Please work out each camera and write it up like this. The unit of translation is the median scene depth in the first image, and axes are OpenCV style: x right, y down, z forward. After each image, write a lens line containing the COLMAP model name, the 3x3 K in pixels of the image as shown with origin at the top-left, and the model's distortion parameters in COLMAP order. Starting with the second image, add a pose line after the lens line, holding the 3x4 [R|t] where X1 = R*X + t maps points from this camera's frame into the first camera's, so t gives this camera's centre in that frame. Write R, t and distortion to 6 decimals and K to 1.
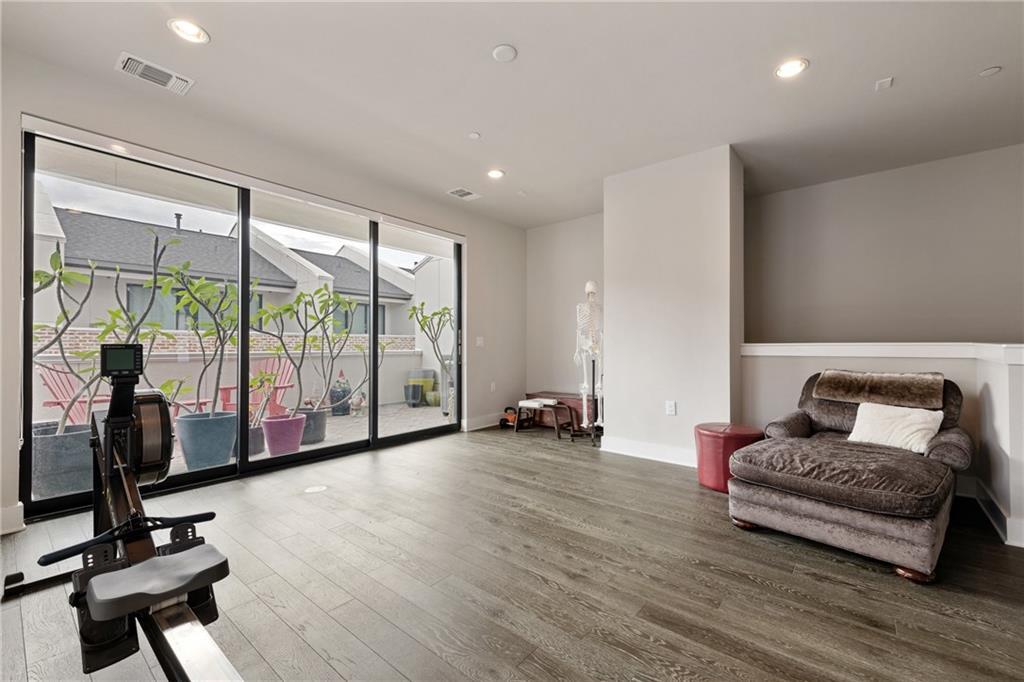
lens RADIAL K [[429.8, 0, 511.6], [0, 429.8, 339.1], [0, 0, 1]] dist [0.000751, 0.000067]
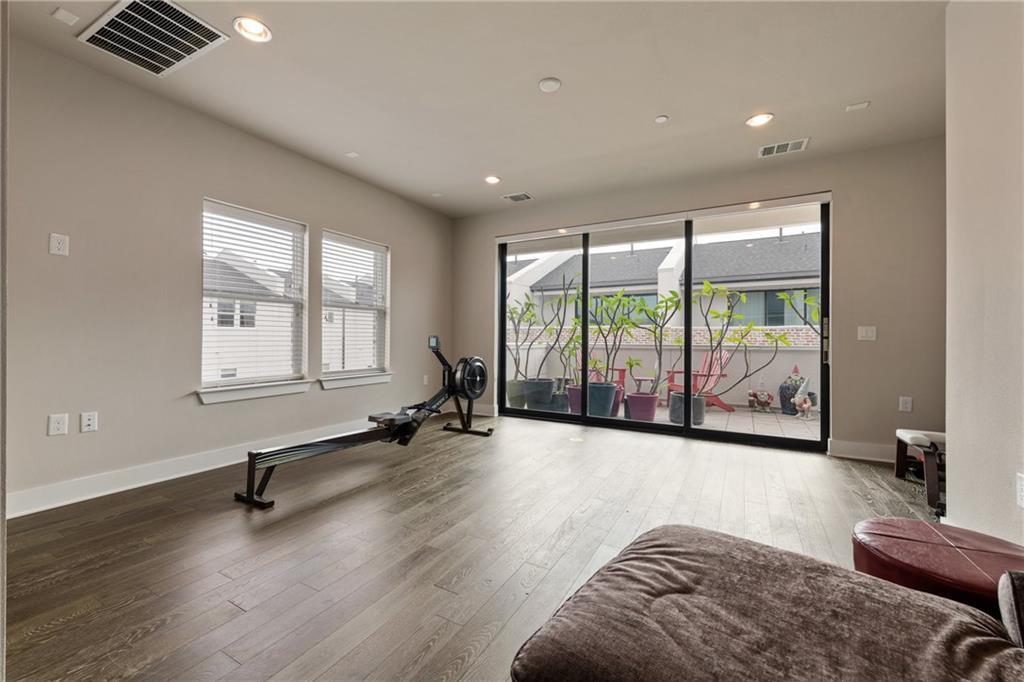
lens RADIAL K [[404.9, 0, 505.1], [0, 404.9, 340.0], [0, 0, 1]] dist [0.003660, -0.000034]
pose [[0.159782, 0.004471, -0.987142, 0.477040], [0.012876, 0.999895, 0.006613, 0.004358], [0.987068, -0.013767, 0.159707, 0.324783]]
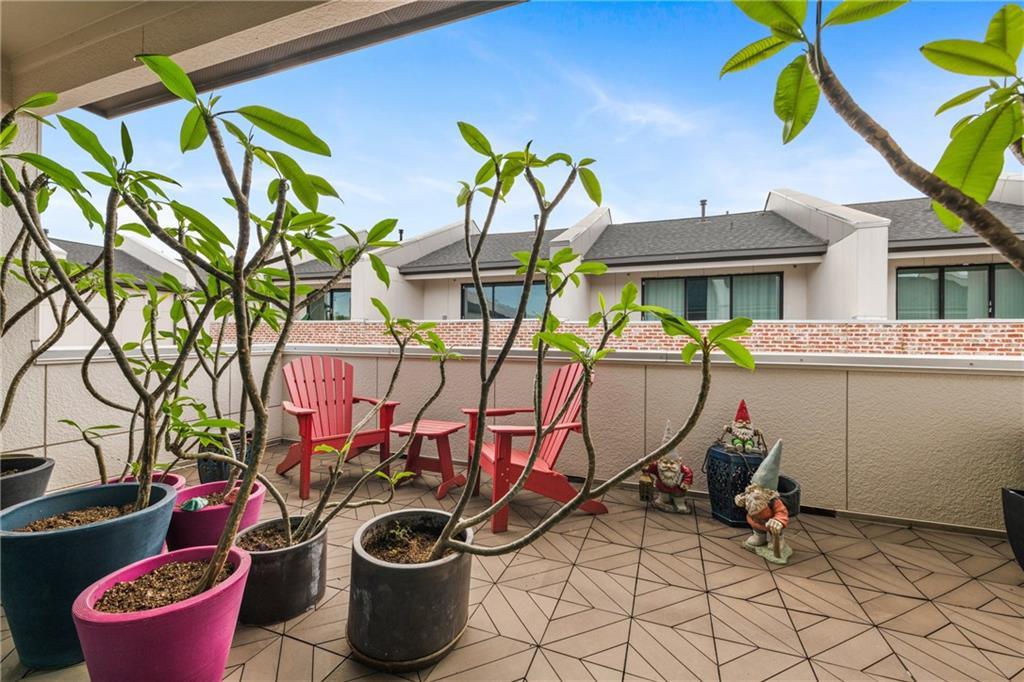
lens RADIAL K [[404.9, 0, 510.6], [0, 404.9, 335.0], [0, 0, 1]] dist [0.003660, -0.000034]
pose [[0.311359, -0.003712, -0.950285, -0.157004], [0.008032, 0.999967, -0.001274, 0.014876], [0.950258, -0.007236, 0.311379, 0.913616]]
